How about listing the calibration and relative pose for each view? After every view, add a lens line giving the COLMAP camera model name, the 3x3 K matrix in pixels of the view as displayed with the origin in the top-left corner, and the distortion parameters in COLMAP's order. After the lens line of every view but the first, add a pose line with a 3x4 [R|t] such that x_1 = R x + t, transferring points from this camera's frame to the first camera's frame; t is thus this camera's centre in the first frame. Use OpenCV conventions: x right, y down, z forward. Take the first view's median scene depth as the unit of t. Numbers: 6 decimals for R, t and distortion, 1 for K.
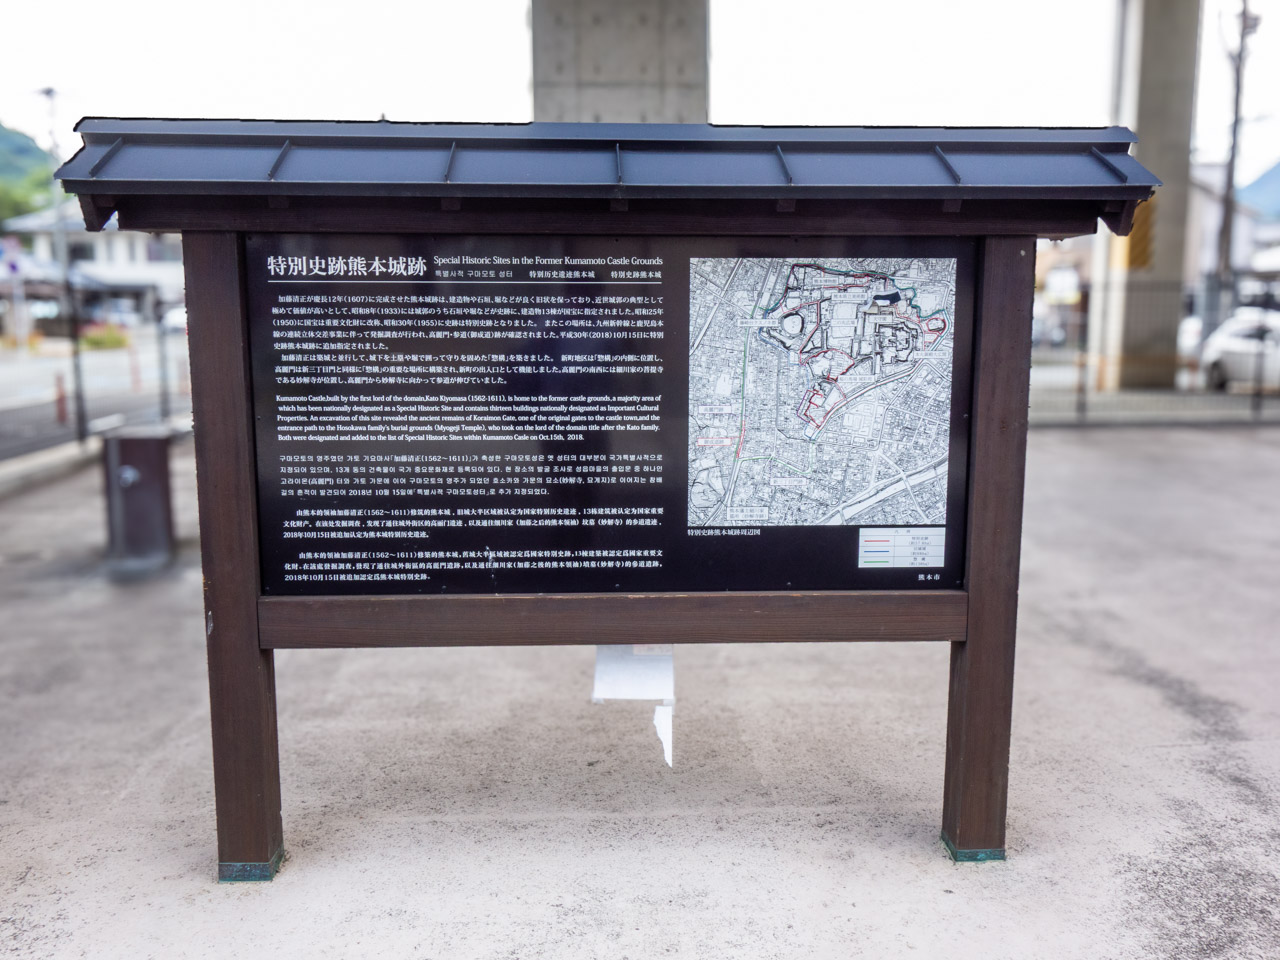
lens RADIAL K [[1137.0, 0, 640.9], [0, 1137.0, 482.9], [0, 0, 1]] dist [0.001688, -0.018715]
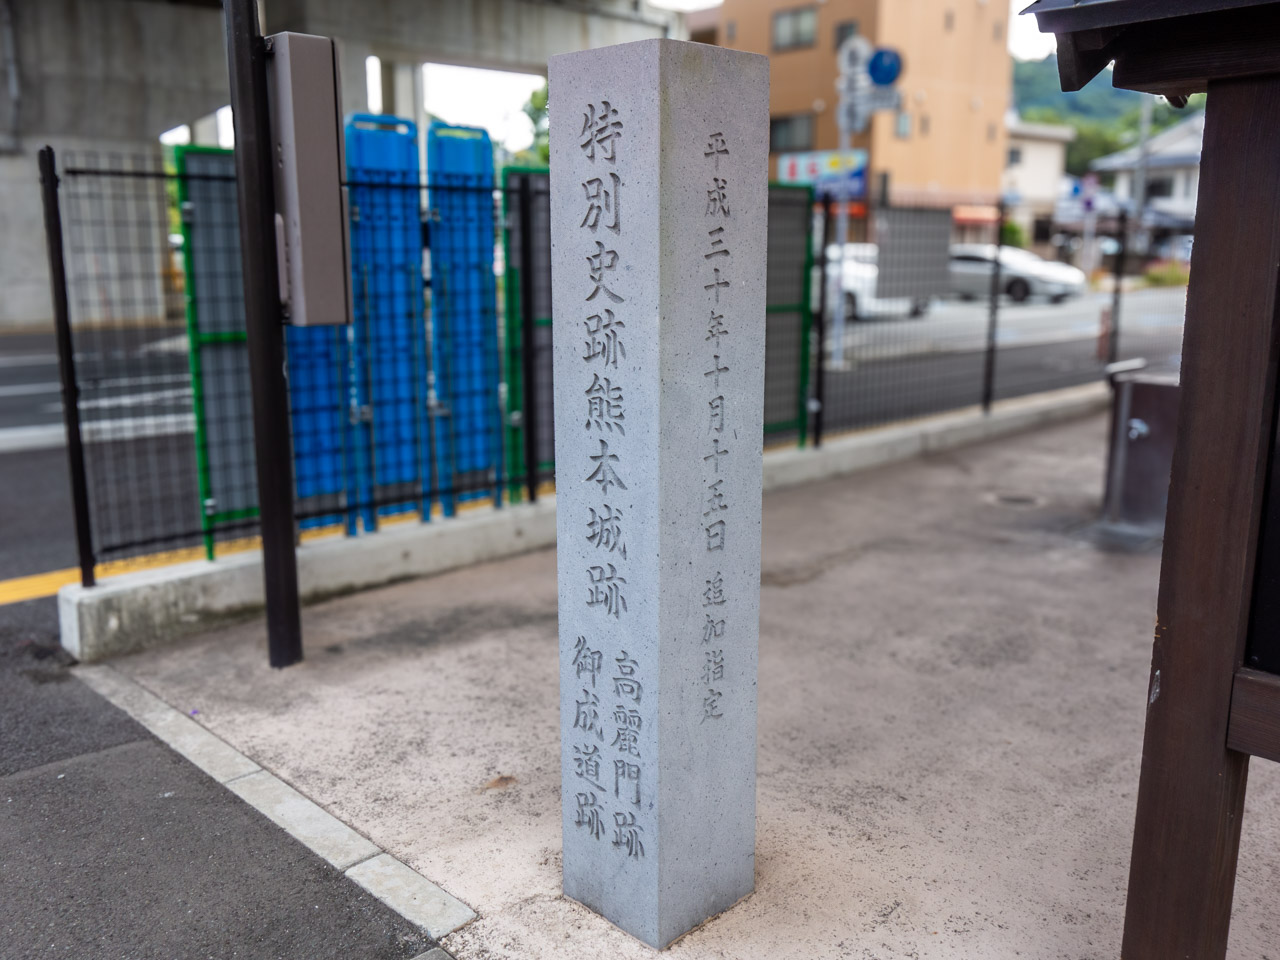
lens RADIAL K [[1137.0, 0, 646.5], [0, 1137.0, 500.0], [0, 0, 1]] dist [0.001688, -0.018715]
pose [[0.651208, 0.160878, -0.741651, -0.059127], [-0.110252, 0.986960, 0.117283, -0.017961], [0.750848, 0.005393, 0.660453, 0.203976]]
